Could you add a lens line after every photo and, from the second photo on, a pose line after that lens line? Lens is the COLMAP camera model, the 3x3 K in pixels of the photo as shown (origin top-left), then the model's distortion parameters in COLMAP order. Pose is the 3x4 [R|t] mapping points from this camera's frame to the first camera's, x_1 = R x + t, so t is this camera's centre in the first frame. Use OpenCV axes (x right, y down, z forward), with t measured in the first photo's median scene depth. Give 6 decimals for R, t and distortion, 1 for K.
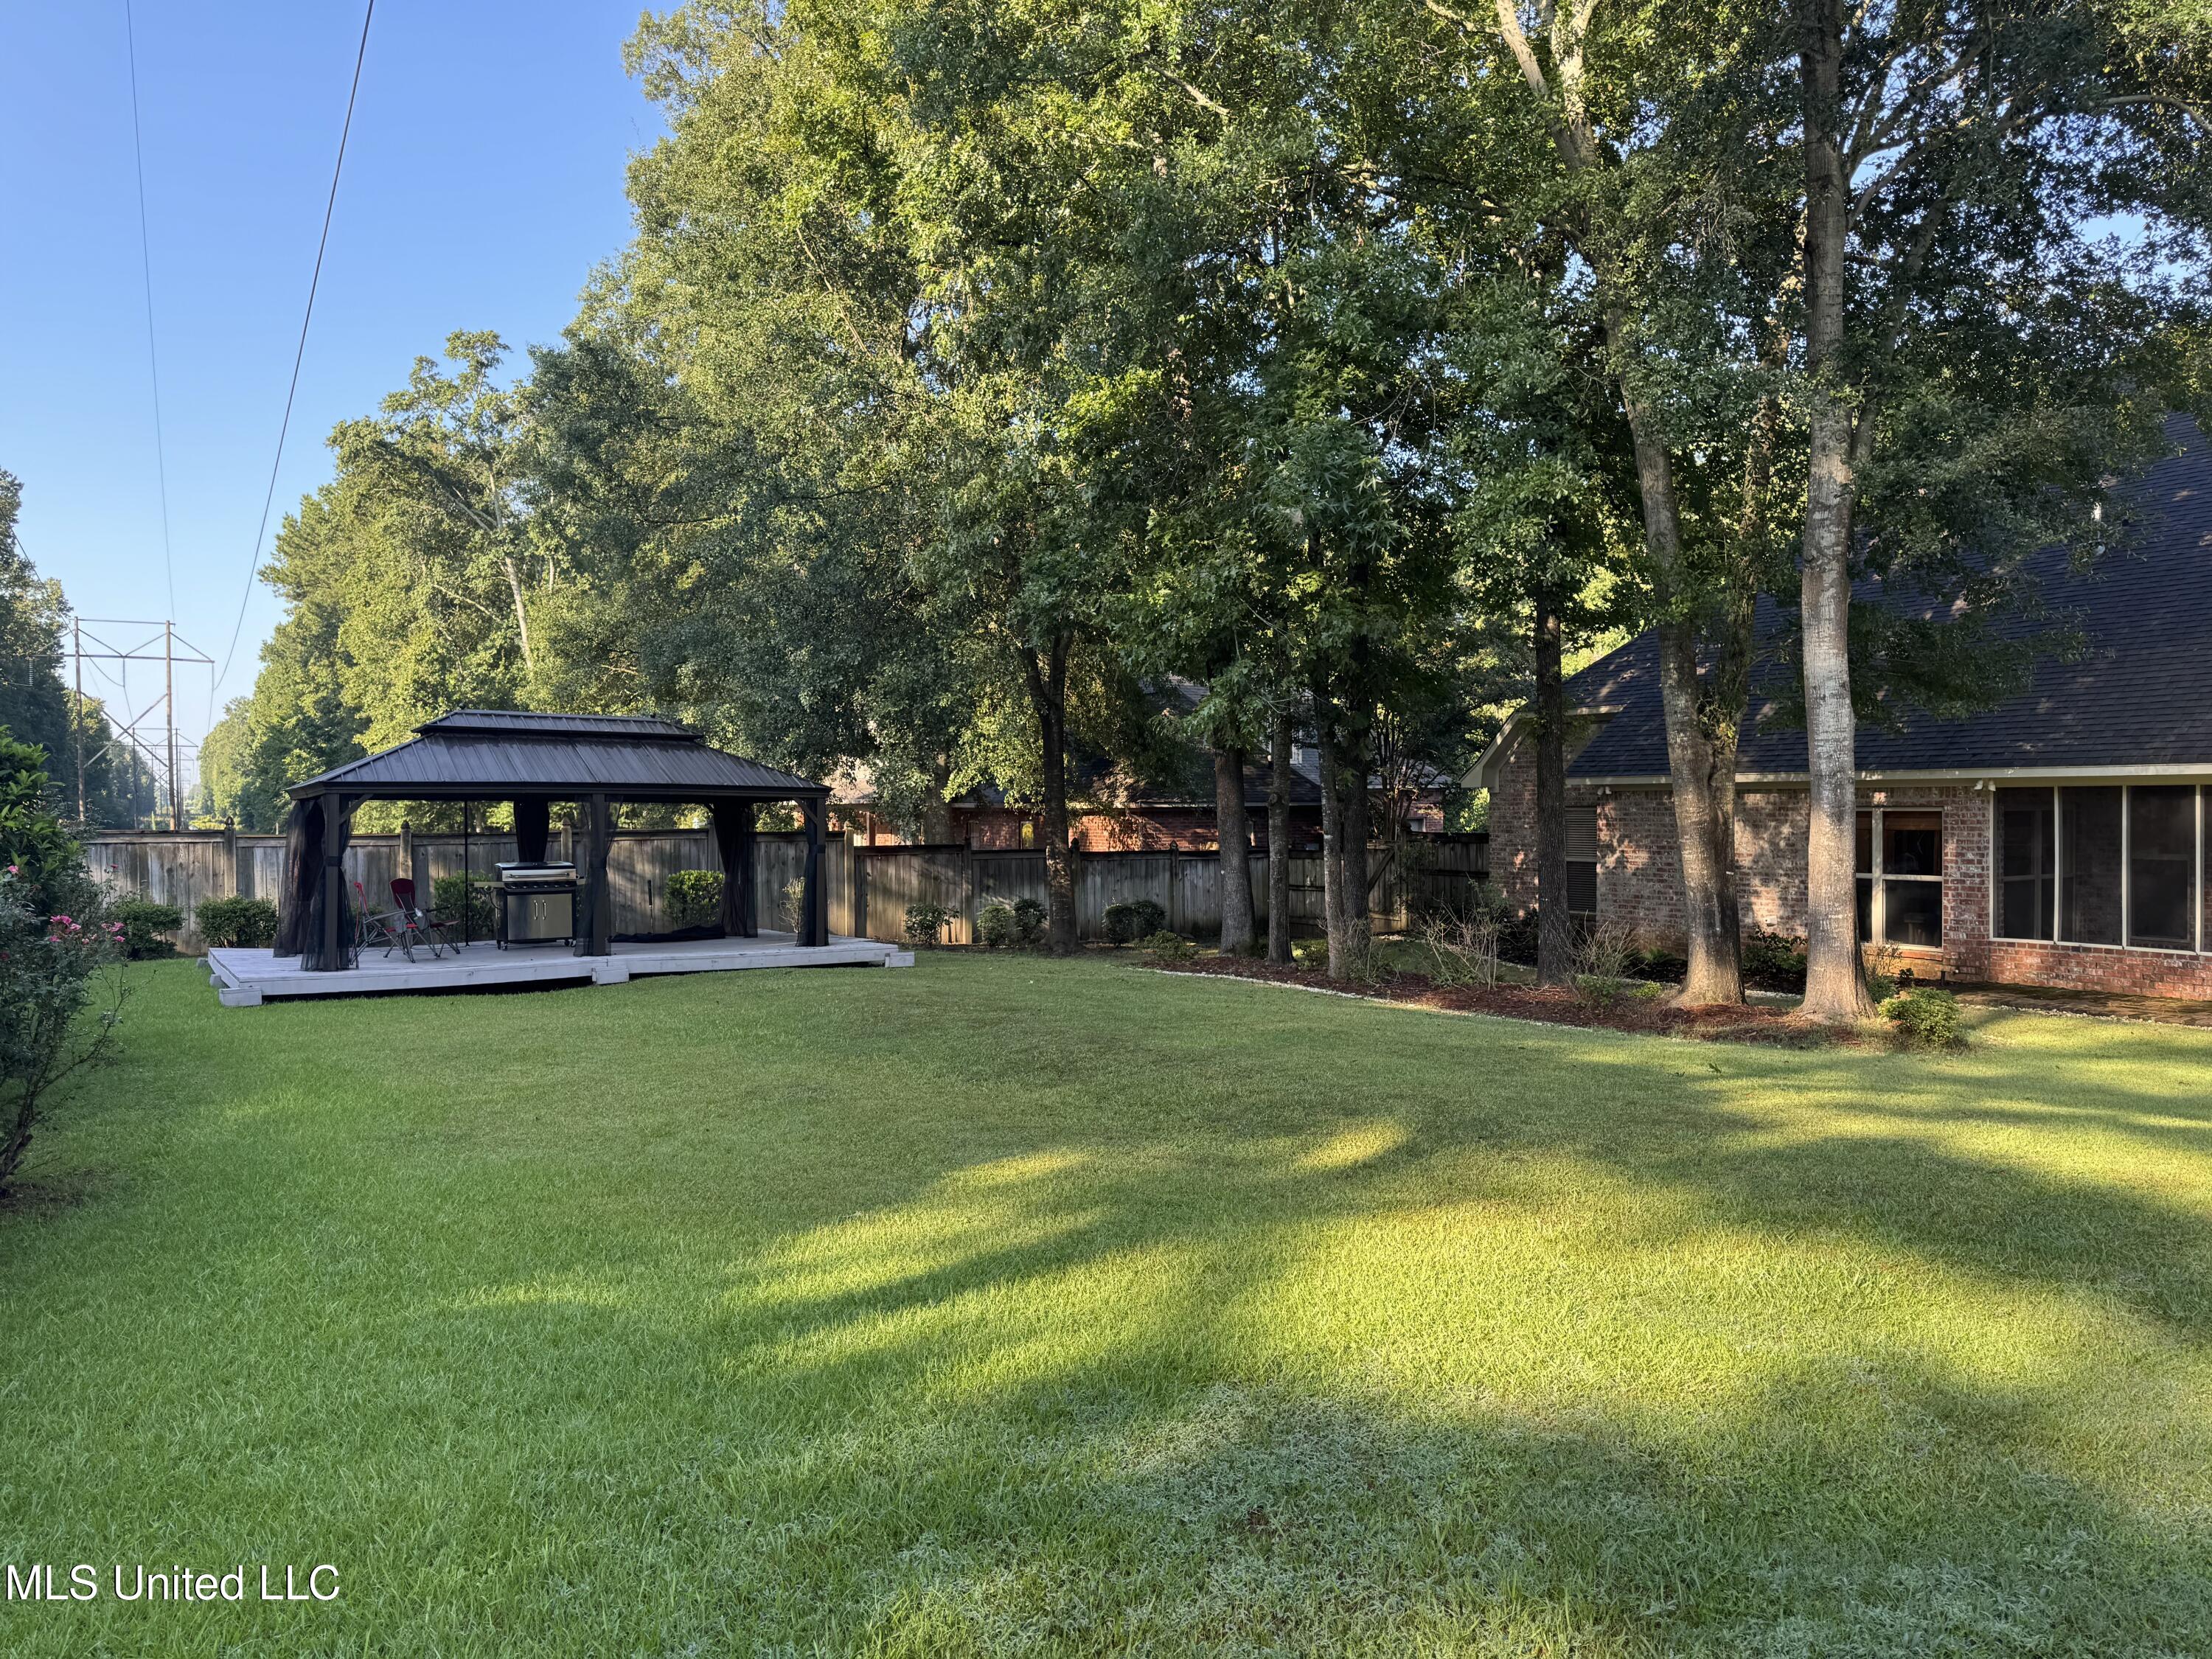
lens RADIAL K [[1564.9, 0, 1104.7], [0, 1564.9, 838.2], [0, 0, 1]] dist [0.035845, -0.037676]
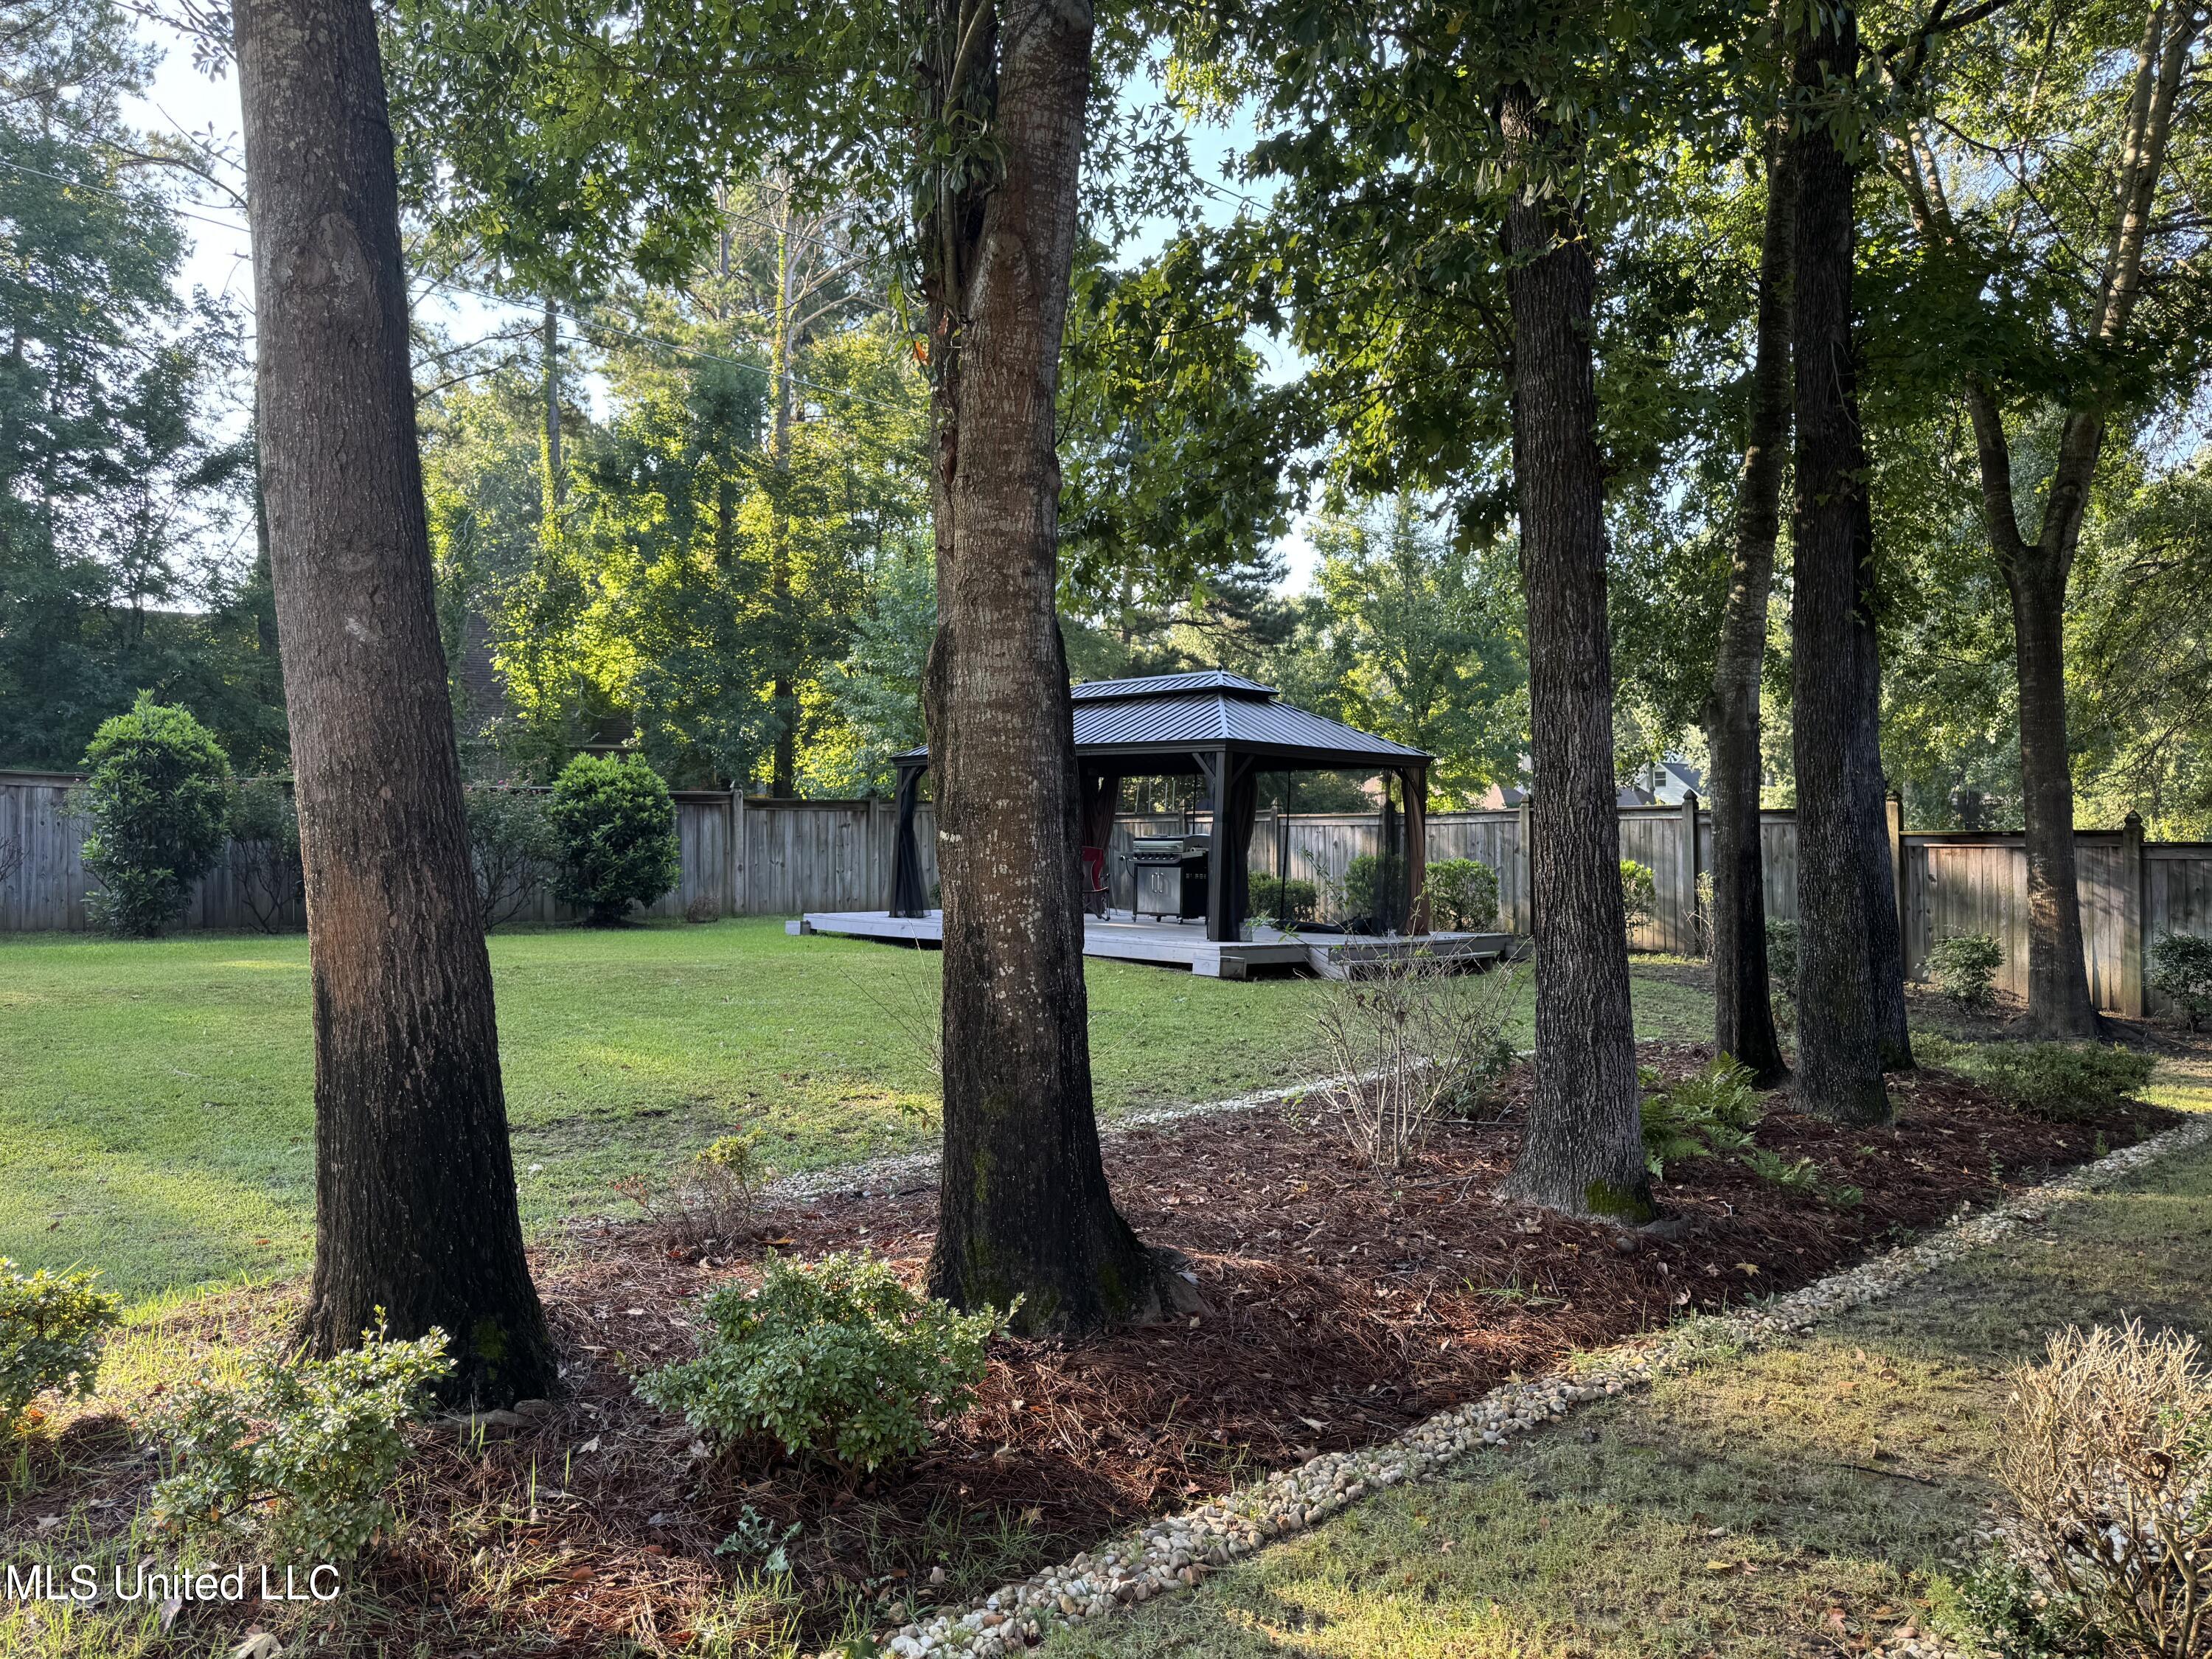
lens RADIAL K [[1564.9, 0, 1104.7], [0, 1564.9, 838.2], [0, 0, 1]] dist [0.035845, -0.037676]
pose [[0.169128, 0.003270, -0.985589, 0.239889], [-0.018100, 0.999836, 0.000211, 0.007627], [0.985428, 0.017803, 0.169160, 0.330973]]
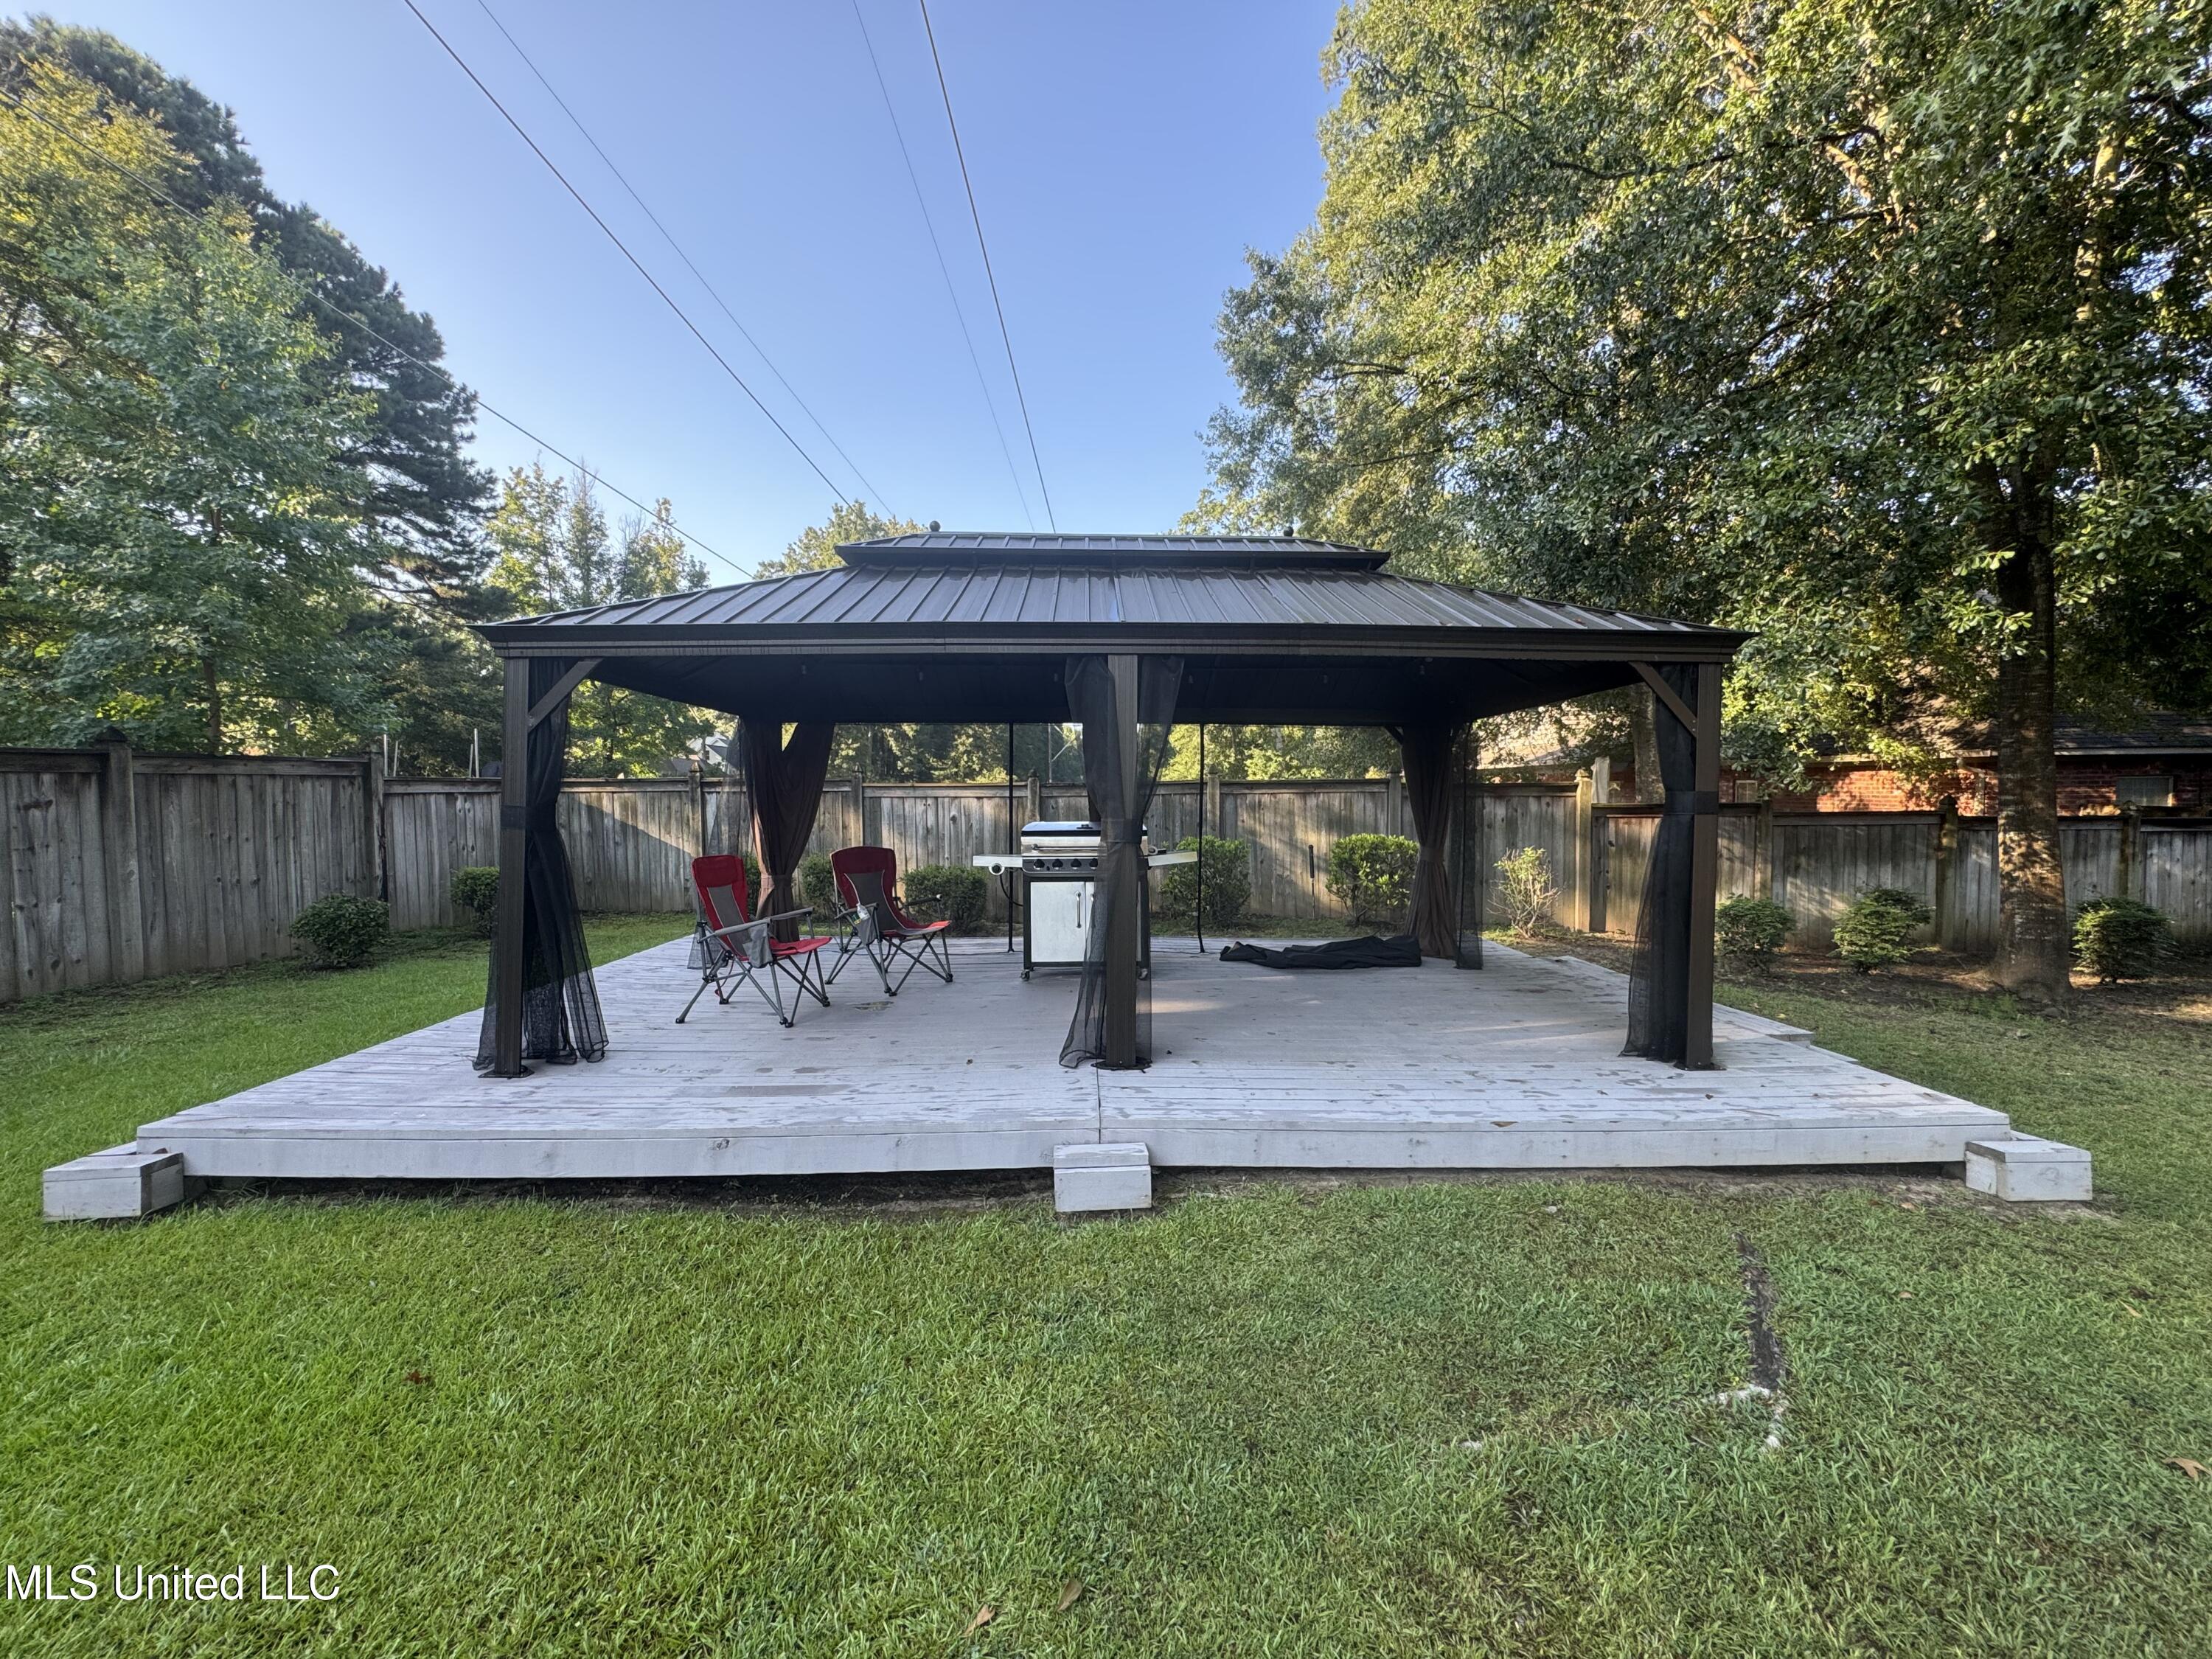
lens RADIAL K [[879.4, 0, 1103.6], [0, 879.4, 832.5], [0, 0, 1]] dist [-0.001951, 0.000405]
pose [[0.849330, 0.026126, -0.527216, -0.079130], [-0.008063, 0.999300, 0.036531, 0.002964], [0.527801, -0.026776, 0.848946, 0.306156]]
